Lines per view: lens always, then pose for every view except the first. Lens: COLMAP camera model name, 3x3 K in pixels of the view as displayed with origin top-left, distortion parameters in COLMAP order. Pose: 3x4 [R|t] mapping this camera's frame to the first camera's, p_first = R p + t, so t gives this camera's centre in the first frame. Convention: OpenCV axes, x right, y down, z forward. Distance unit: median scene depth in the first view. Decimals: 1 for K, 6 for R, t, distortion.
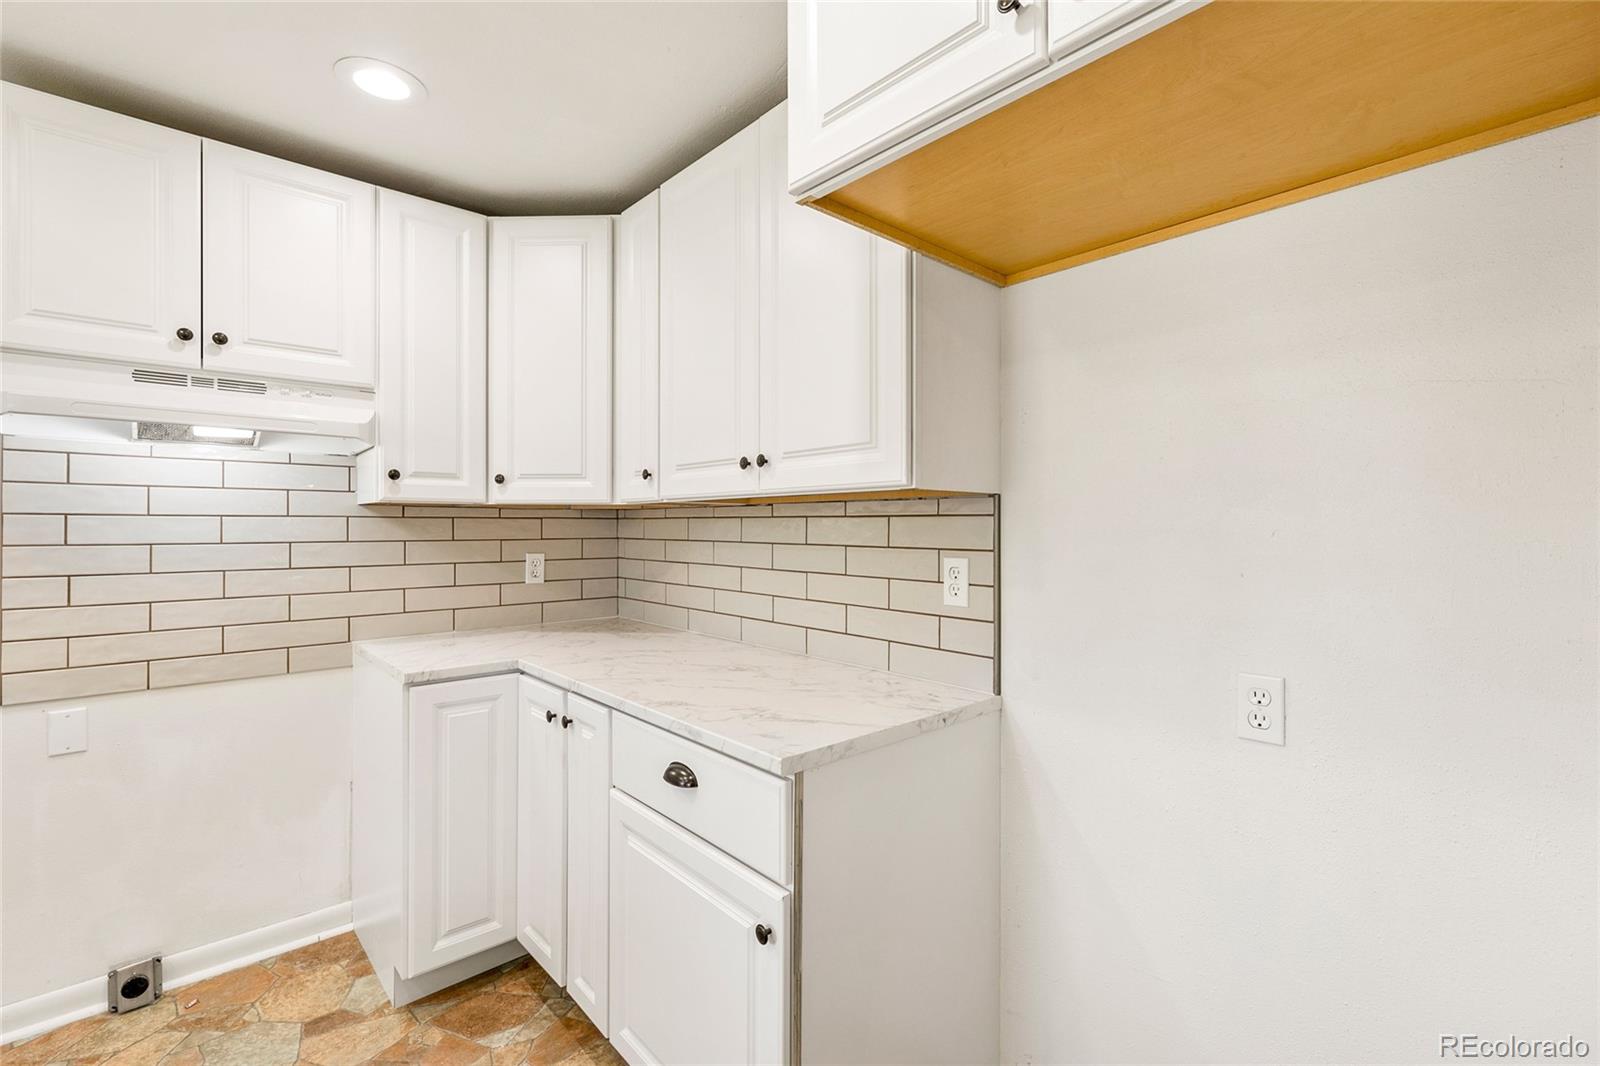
lens RADIAL K [[710.3, 0, 799.5], [0, 710.3, 525.2], [0, 0, 1]] dist [-0.000870, -0.000050]
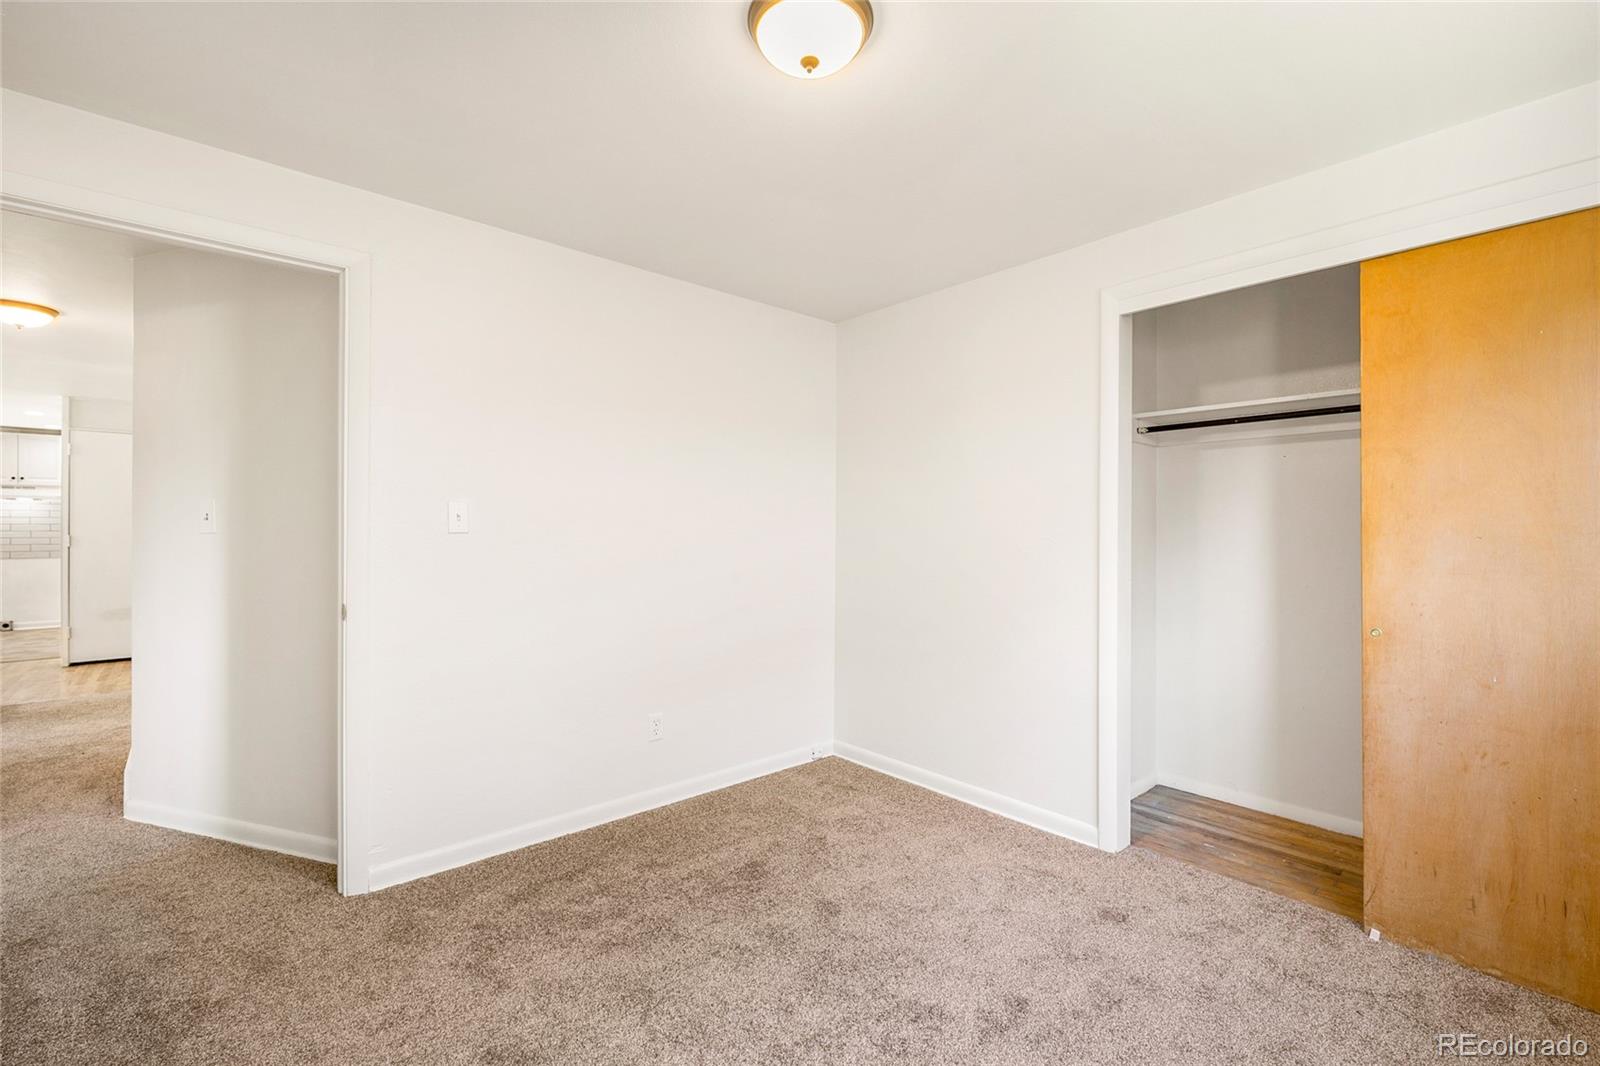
lens RADIAL K [[710.3, 0, 800.5], [0, 710.3, 533.0], [0, 0, 1]] dist [-0.000870, -0.000050]
pose [[0.999905, -0.001662, 0.013685, 3.844177], [0.001557, 0.999970, 0.007642, 0.056545], [-0.013697, -0.007620, 0.999877, -3.383861]]
